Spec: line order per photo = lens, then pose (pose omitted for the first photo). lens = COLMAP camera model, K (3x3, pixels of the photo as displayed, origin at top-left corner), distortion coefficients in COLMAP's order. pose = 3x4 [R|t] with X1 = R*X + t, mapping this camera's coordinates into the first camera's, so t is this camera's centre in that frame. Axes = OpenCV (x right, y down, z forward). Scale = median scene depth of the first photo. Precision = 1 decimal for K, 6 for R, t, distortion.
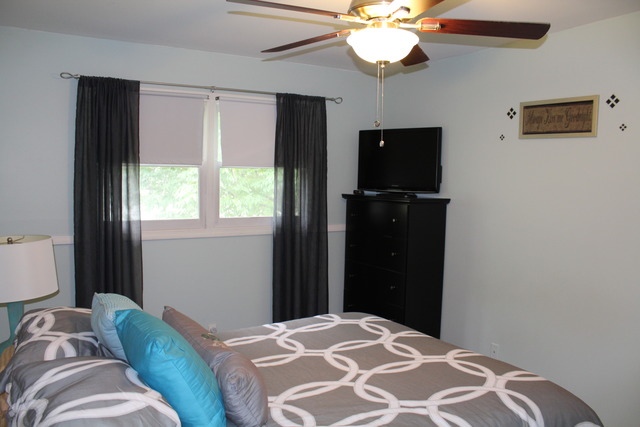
lens RADIAL K [[526.0, 0, 320.0], [0, 526.0, 213.5], [0, 0, 1]] dist [-0.150420, 0.132141]
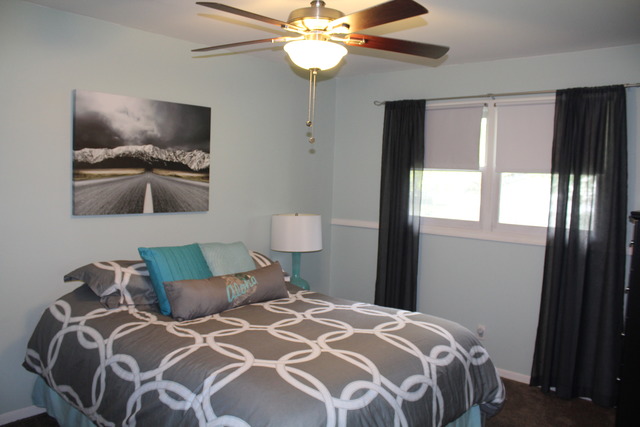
lens RADIAL K [[526.0, 0, 320.0], [0, 526.0, 213.5], [0, 0, 1]] dist [-0.150420, 0.132141]
pose [[0.317839, 0.059391, -0.946283, 0.710201], [-0.100686, 0.994507, 0.028598, -0.003912], [0.942783, 0.086188, 0.322073, 0.393707]]
